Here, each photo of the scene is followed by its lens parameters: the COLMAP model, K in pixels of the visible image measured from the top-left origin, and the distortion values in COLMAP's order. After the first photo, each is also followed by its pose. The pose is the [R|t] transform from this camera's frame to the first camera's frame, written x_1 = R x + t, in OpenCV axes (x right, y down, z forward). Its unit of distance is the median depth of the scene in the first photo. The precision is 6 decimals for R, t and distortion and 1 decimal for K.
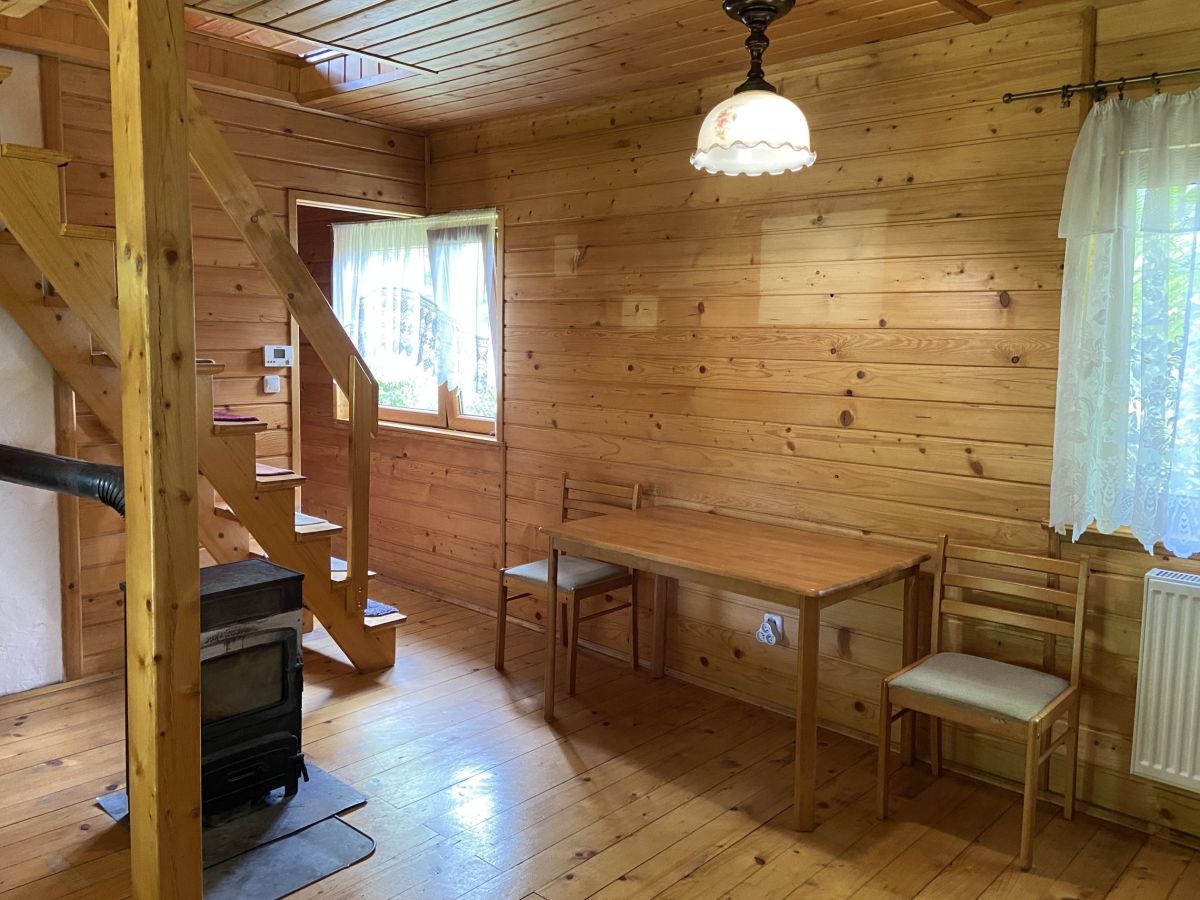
lens RADIAL K [[956.0, 0, 600.8], [0, 956.0, 446.5], [0, 0, 1]] dist [0.131375, -0.147617]
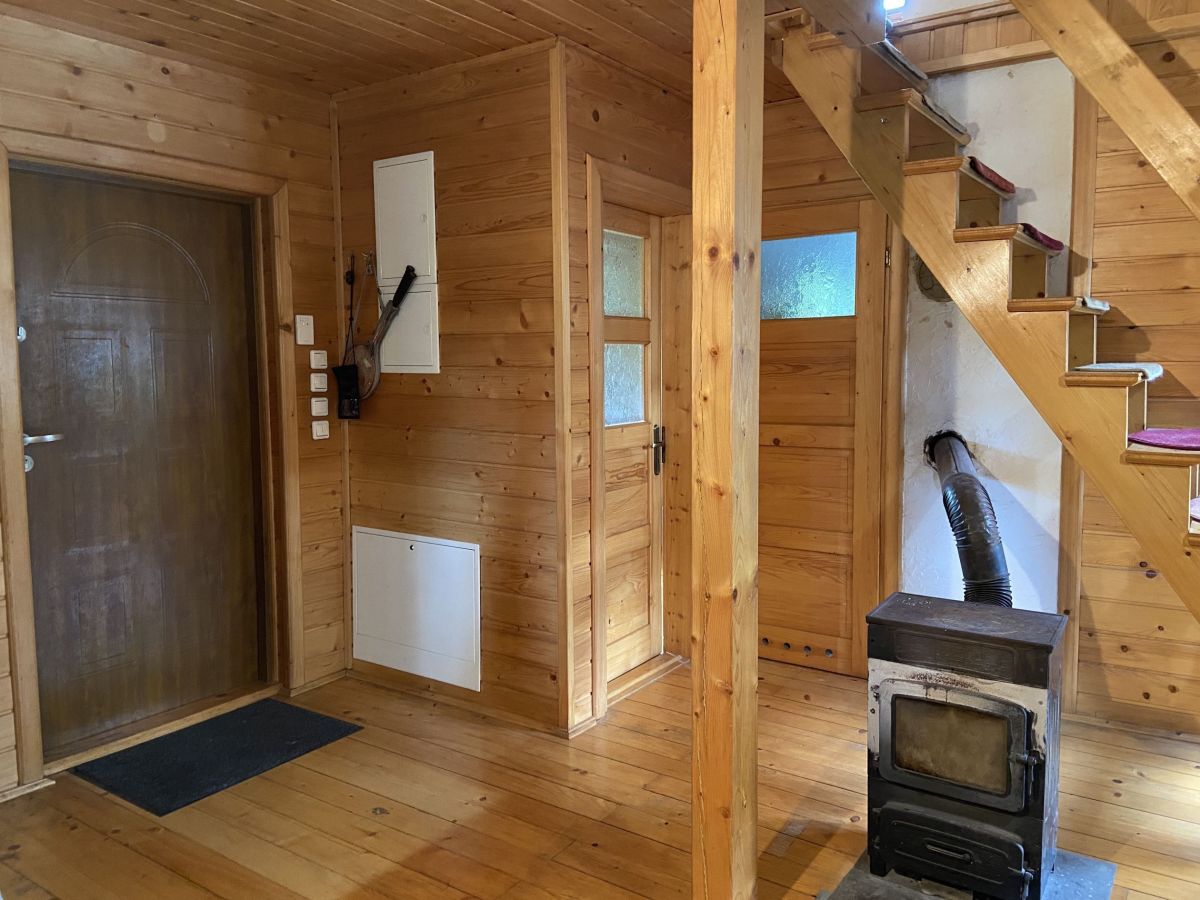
lens RADIAL K [[913.3, 0, 596.7], [0, 913.3, 446.7], [0, 0, 1]] dist [0.140252, -0.196644]
pose [[0.130964, 0.079986, -0.988155, 0.376535], [-0.111528, 0.991601, 0.065483, -0.031775], [0.985094, 0.101631, 0.138784, 0.569162]]
